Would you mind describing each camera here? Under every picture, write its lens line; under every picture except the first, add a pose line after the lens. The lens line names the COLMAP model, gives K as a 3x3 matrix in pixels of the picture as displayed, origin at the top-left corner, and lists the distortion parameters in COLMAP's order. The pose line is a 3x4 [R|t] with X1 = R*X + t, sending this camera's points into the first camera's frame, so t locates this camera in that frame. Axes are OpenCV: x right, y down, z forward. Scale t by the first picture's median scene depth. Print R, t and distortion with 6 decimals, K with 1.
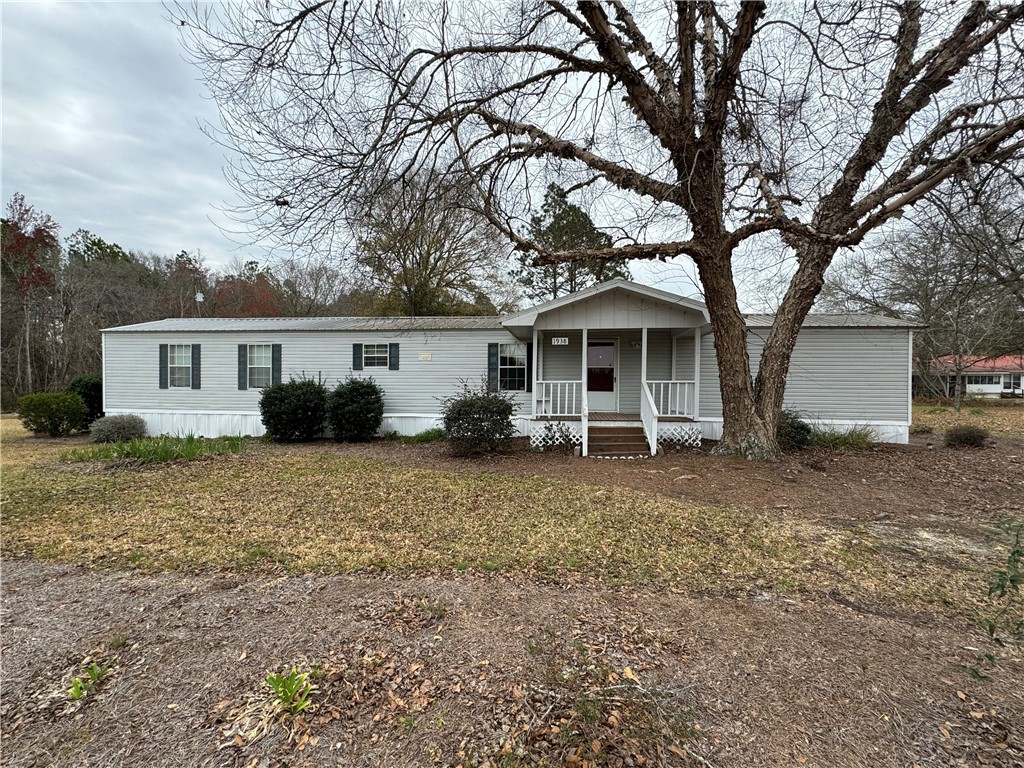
lens RADIAL K [[448.9, 0, 511.1], [0, 448.9, 385.0], [0, 0, 1]] dist [-0.005001, -0.000860]
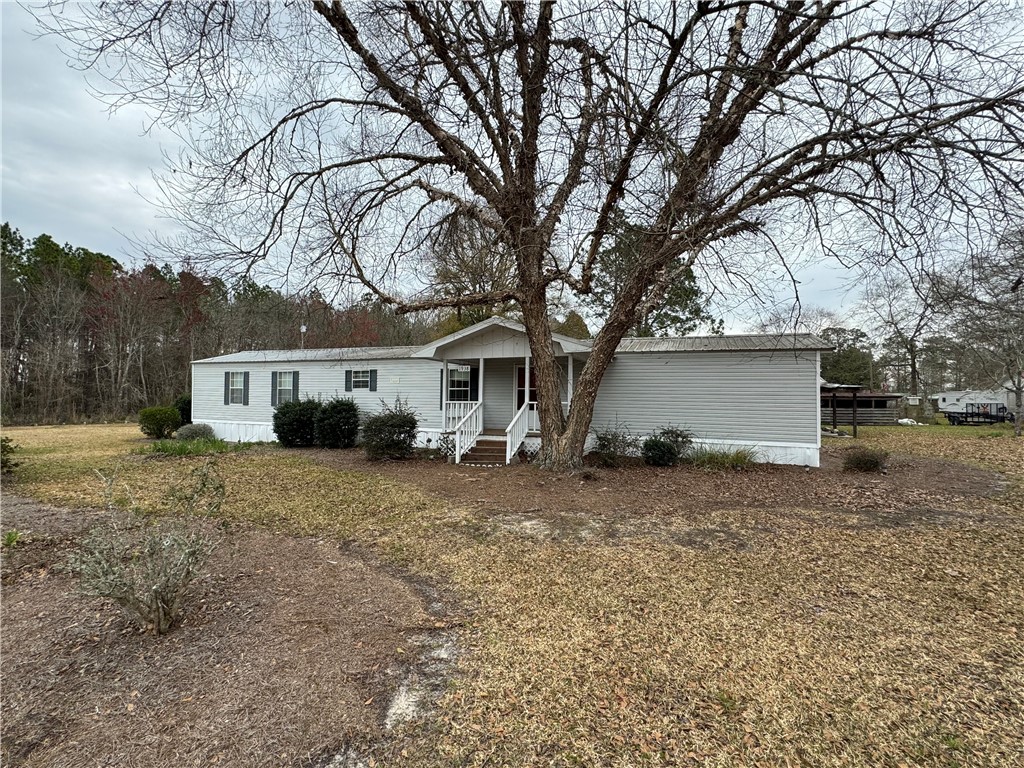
lens RADIAL K [[448.9, 0, 513.5], [0, 448.9, 384.1], [0, 0, 1]] dist [-0.005001, -0.000860]
pose [[0.970590, -0.003615, -0.240711, 0.411823], [-0.005996, 0.999214, -0.039184, -0.007066], [0.240664, 0.039475, 0.969806, -0.105277]]
